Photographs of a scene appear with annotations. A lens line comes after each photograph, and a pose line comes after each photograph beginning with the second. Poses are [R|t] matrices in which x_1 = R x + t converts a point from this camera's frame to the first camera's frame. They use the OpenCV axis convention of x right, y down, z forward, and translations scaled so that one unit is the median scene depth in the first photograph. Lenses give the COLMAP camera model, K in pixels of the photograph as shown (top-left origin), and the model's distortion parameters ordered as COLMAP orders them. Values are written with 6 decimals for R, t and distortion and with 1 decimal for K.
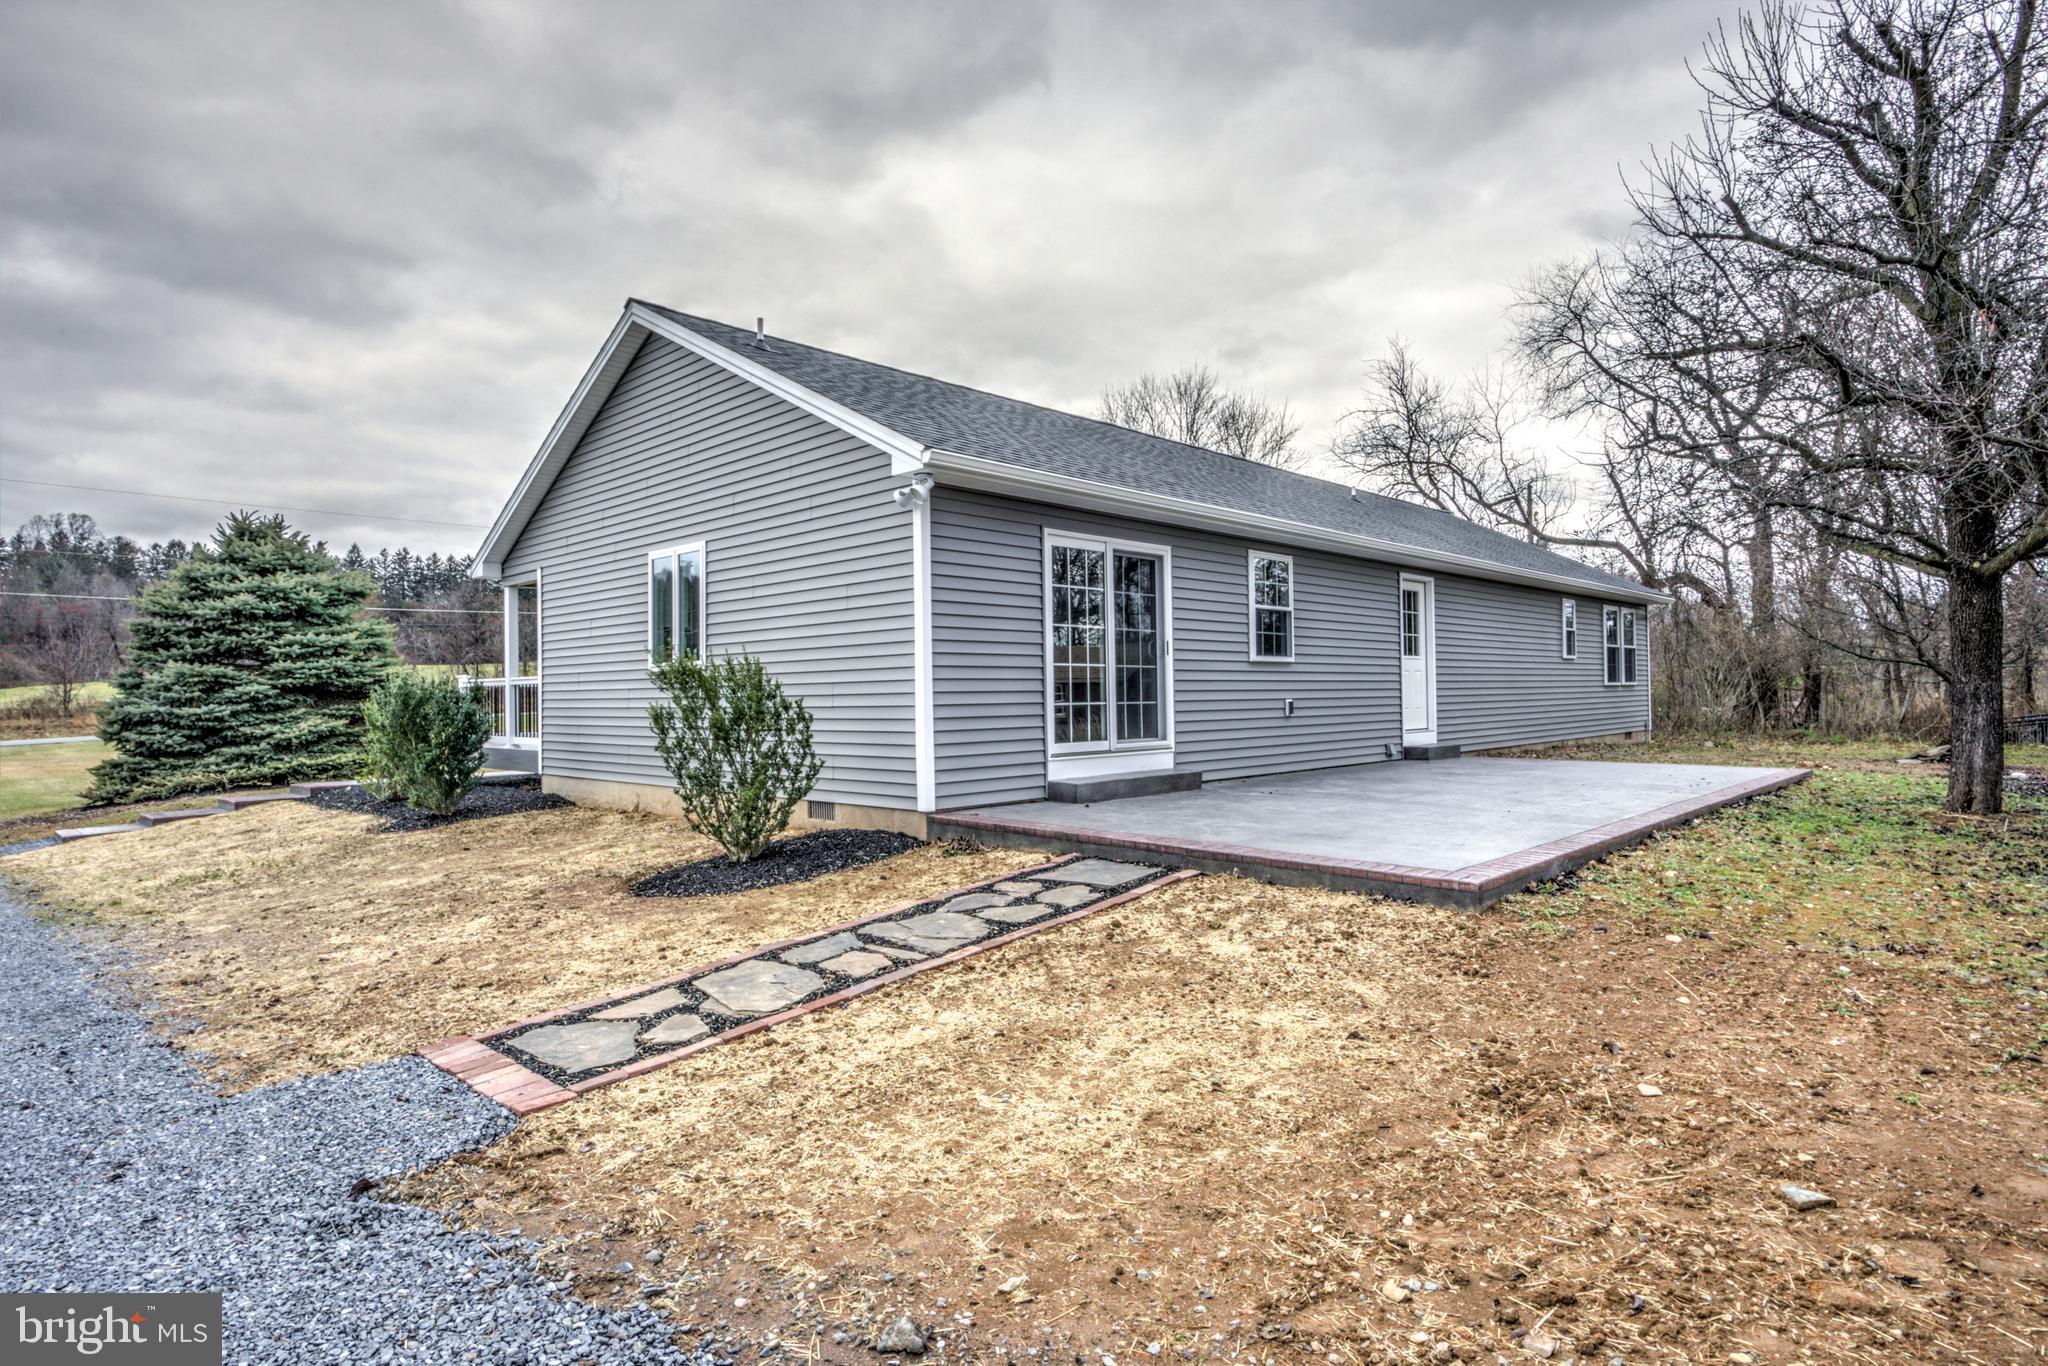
lens RADIAL K [[1100.9, 0, 1024.0], [0, 1100.9, 683.0], [0, 0, 1]] dist [-0.005135, 0.002070]
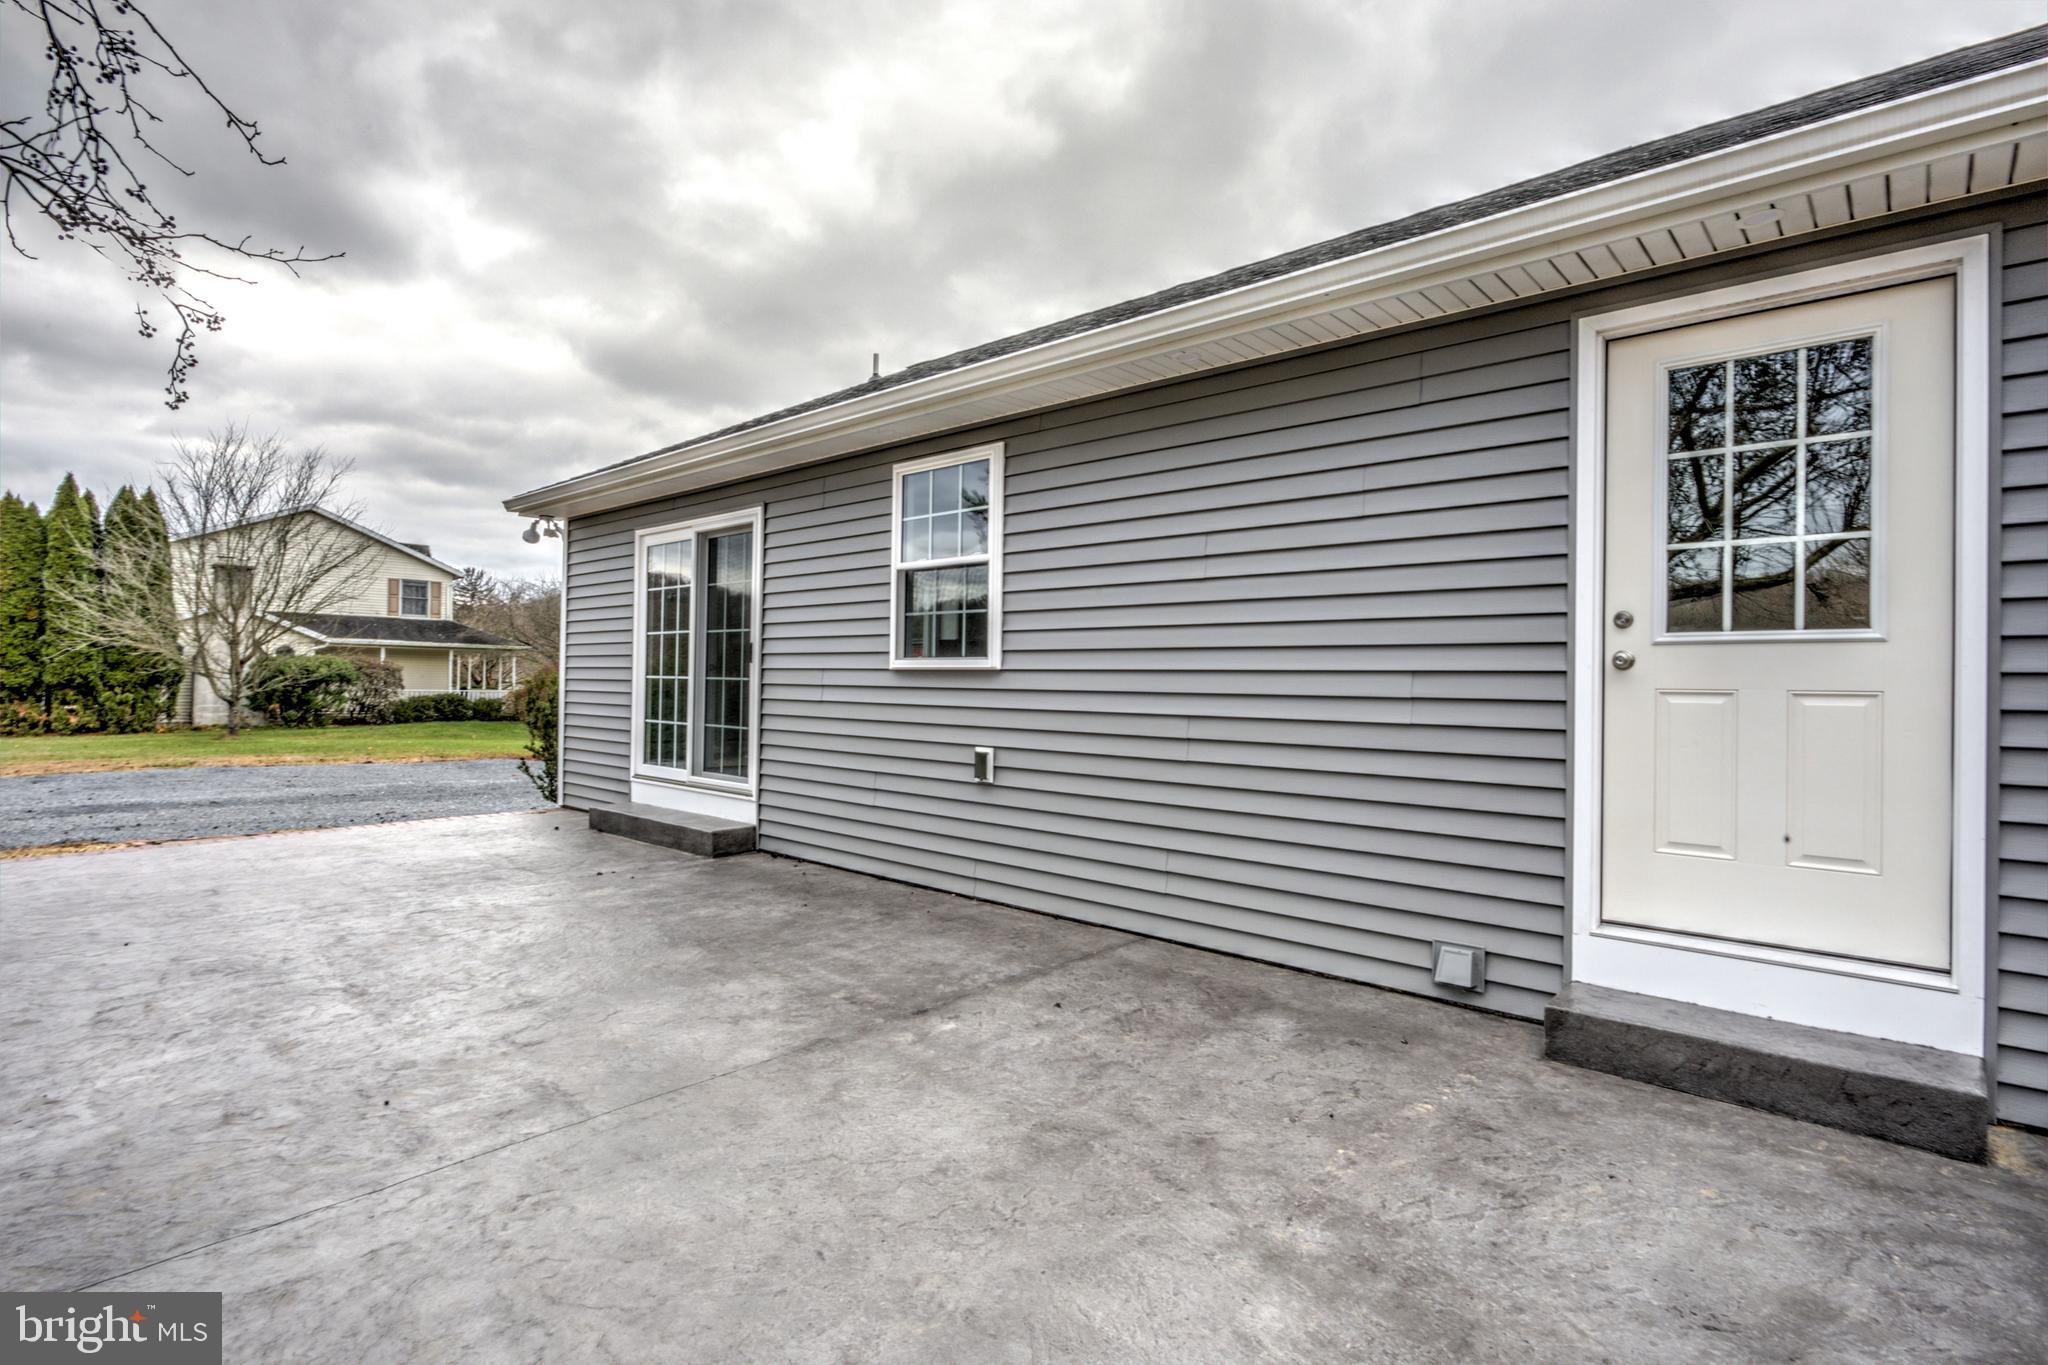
lens RADIAL K [[971.2, 0, 1025.5], [0, 971.2, 675.5], [0, 0, 1]] dist [-0.005786, 0.001869]
pose [[0.040300, 0.005983, -0.999170, 0.765044], [-0.006856, 0.999960, 0.005711, -0.021904], [0.999164, 0.006620, 0.040340, 1.160656]]
